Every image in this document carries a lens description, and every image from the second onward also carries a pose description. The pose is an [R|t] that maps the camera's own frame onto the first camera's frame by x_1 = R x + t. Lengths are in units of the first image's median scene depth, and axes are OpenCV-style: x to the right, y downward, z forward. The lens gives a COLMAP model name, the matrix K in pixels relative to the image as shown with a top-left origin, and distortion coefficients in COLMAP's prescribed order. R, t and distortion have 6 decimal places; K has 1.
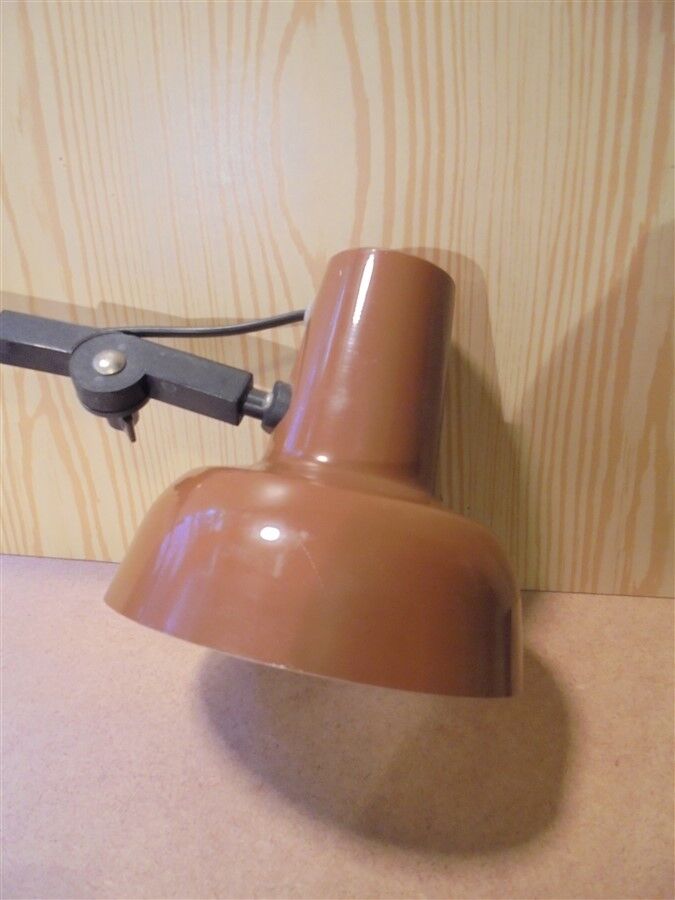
lens RADIAL K [[870.2, 0, 336.1], [0, 870.2, 449.1], [0, 0, 1]] dist [-0.076065, 0.000000]
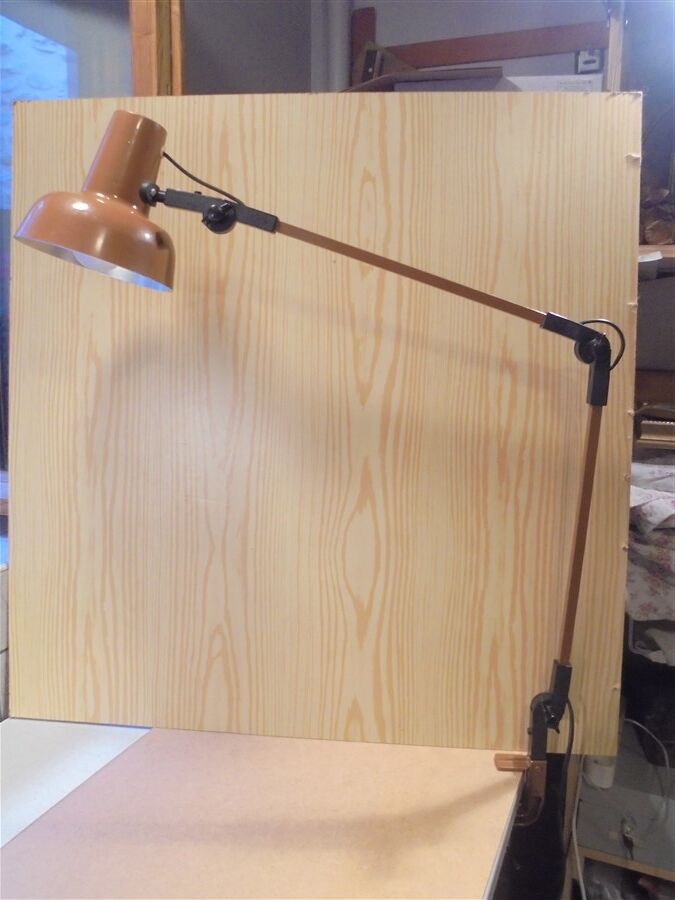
lens RADIAL K [[747.9, 0, 334.9], [0, 747.9, 430.1], [0, 0, 1]] dist [-0.009459, -0.005603]
pose [[0.985363, 0.144367, 0.090655, -0.363279], [-0.053253, 0.765862, -0.640796, 0.834590], [-0.161938, 0.626589, 0.762340, -0.971888]]
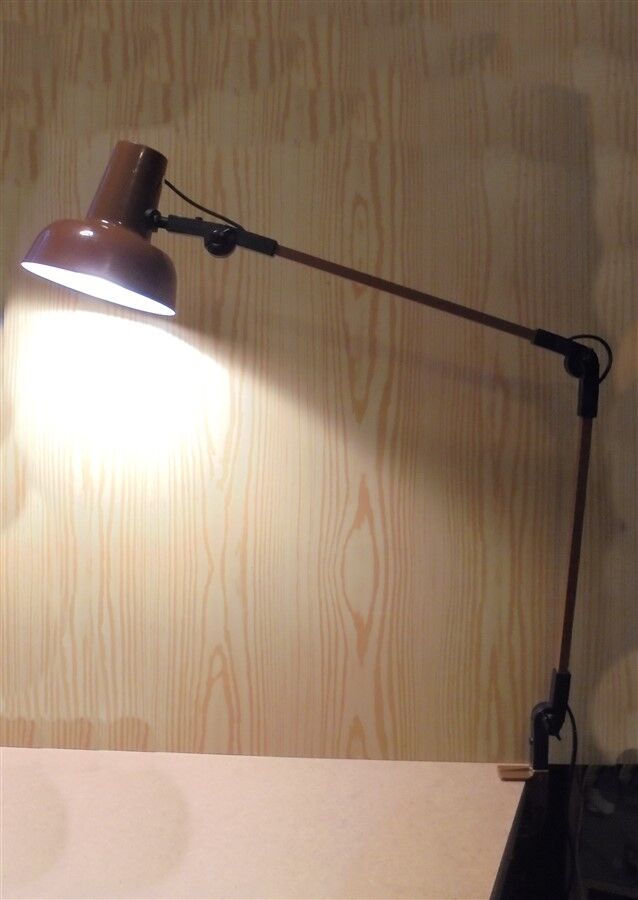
lens RADIAL K [[844.9, 0, 319.8], [0, 844.9, 446.0], [0, 0, 1]] dist [-0.002351, 0.000000]
pose [[0.986062, 0.129372, 0.104615, -0.458914], [-0.027327, 0.746177, -0.665186, 1.087768], [-0.164118, 0.653056, 0.739312, -1.148424]]
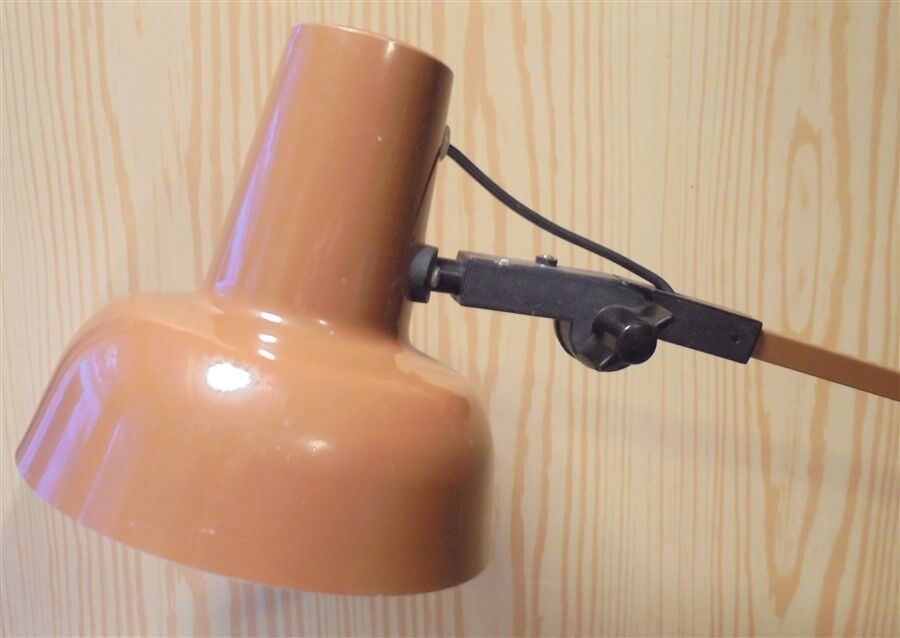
lens RADIAL K [[844.9, 0, 447.2], [0, 844.9, 325.1], [0, 0, 1]] dist [-0.002351, 0.000000]
pose [[0.938105, 0.058291, 0.341411, -0.934541], [0.136841, 0.843158, -0.519961, -0.367114], [-0.318172, 0.534497, 0.782994, -0.387012]]
